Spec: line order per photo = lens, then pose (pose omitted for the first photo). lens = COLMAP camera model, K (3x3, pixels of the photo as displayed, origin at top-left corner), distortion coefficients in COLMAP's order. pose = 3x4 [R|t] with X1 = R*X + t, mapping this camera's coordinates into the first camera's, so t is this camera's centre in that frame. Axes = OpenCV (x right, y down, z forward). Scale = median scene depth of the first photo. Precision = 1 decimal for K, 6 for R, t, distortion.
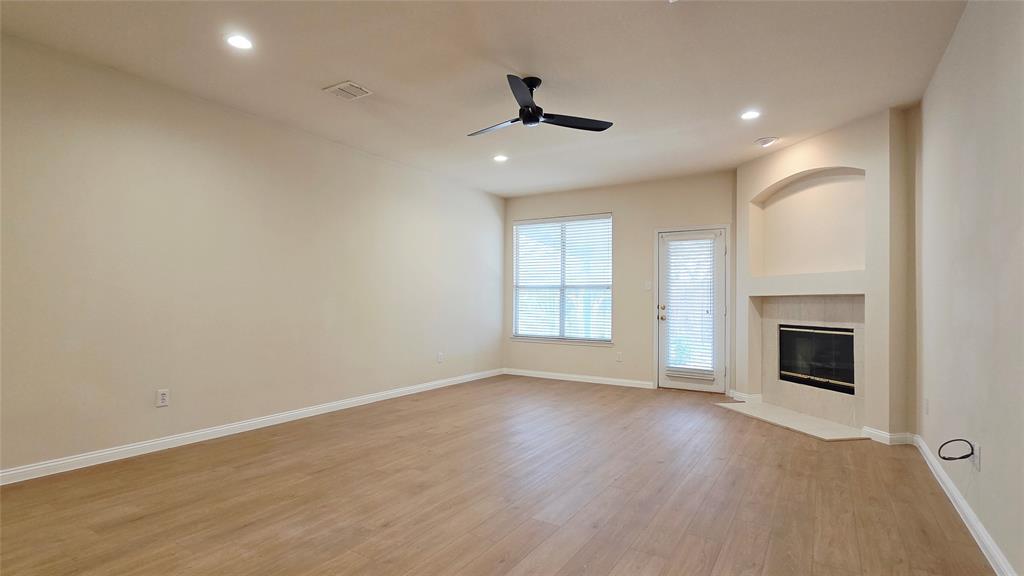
lens RADIAL K [[498.0, 0, 505.1], [0, 498.0, 298.4], [0, 0, 1]] dist [0.008402, -0.002833]
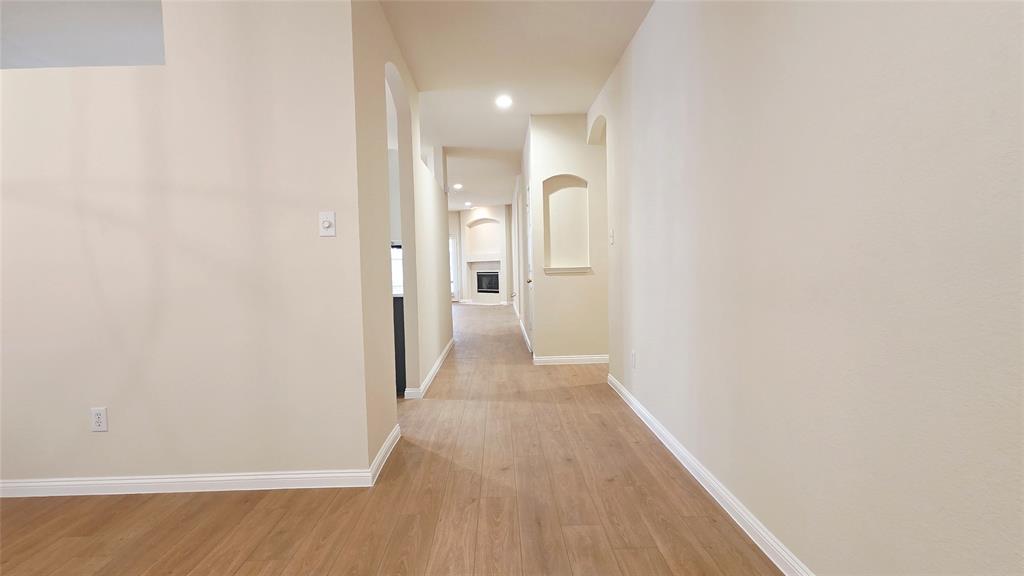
lens RADIAL K [[498.0, 0, 508.3], [0, 498.0, 295.0], [0, 0, 1]] dist [0.008402, -0.002833]
pose [[0.835712, -0.057978, 0.546099, -0.796112], [0.023990, 0.997316, 0.069170, -0.007081], [-0.548644, -0.044705, 0.834860, -1.362463]]
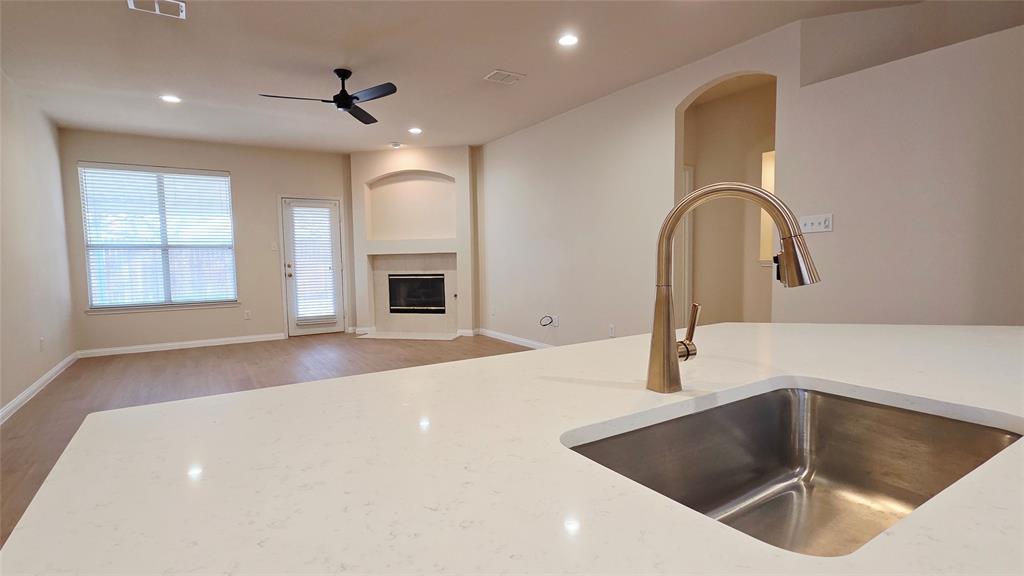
lens RADIAL K [[498.0, 0, 504.9], [0, 498.0, 291.6], [0, 0, 1]] dist [0.008402, -0.002833]
pose [[0.432356, -0.078337, 0.898294, -0.580513], [0.013970, 0.996681, 0.080193, -0.008133], [-0.901595, -0.022122, 0.432016, 0.091539]]
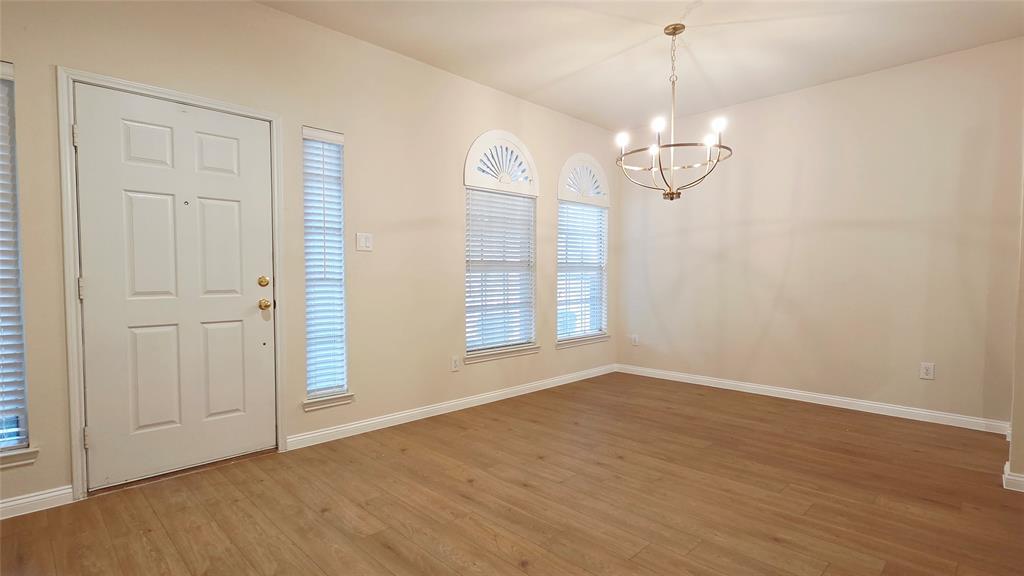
lens RADIAL K [[498.0, 0, 500.4], [0, 498.0, 296.1], [0, 0, 1]] dist [0.008402, -0.002833]
pose [[-0.240430, 0.038660, -0.969896, -0.524743], [0.005517, 0.999245, 0.038462, -0.003890], [0.970651, 0.003896, -0.240461, -1.080770]]
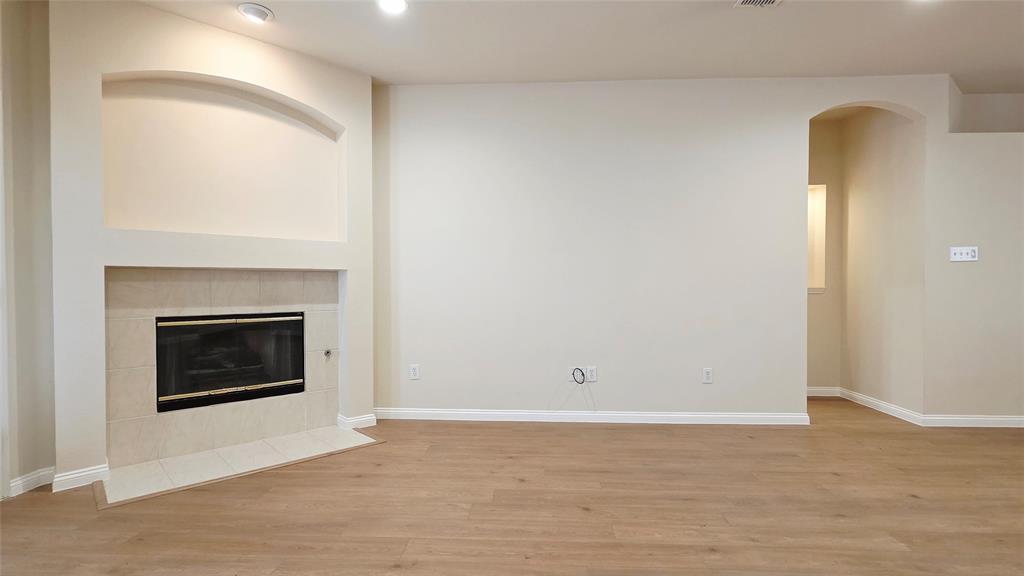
lens RADIAL K [[498.0, 0, 505.0], [0, 498.0, 294.5], [0, 0, 1]] dist [0.008402, -0.002833]
pose [[-0.493262, -0.021545, 0.869614, -0.148197], [-0.007480, 0.999761, 0.020527, 0.011301], [-0.869848, 0.003620, -0.493306, 0.934248]]
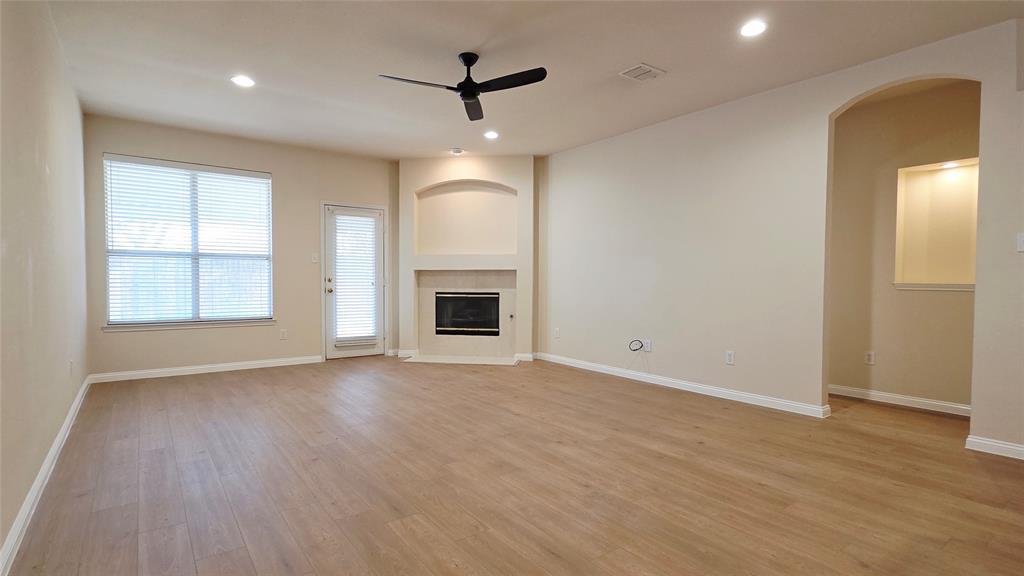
lens RADIAL K [[498.0, 0, 504.4], [0, 498.0, 293.0], [0, 0, 1]] dist [0.008402, -0.002833]
pose [[0.364850, -0.032013, 0.930516, -0.587588], [-0.008015, 0.999264, 0.037521, 0.004454], [-0.931032, -0.021148, 0.364325, 0.363460]]
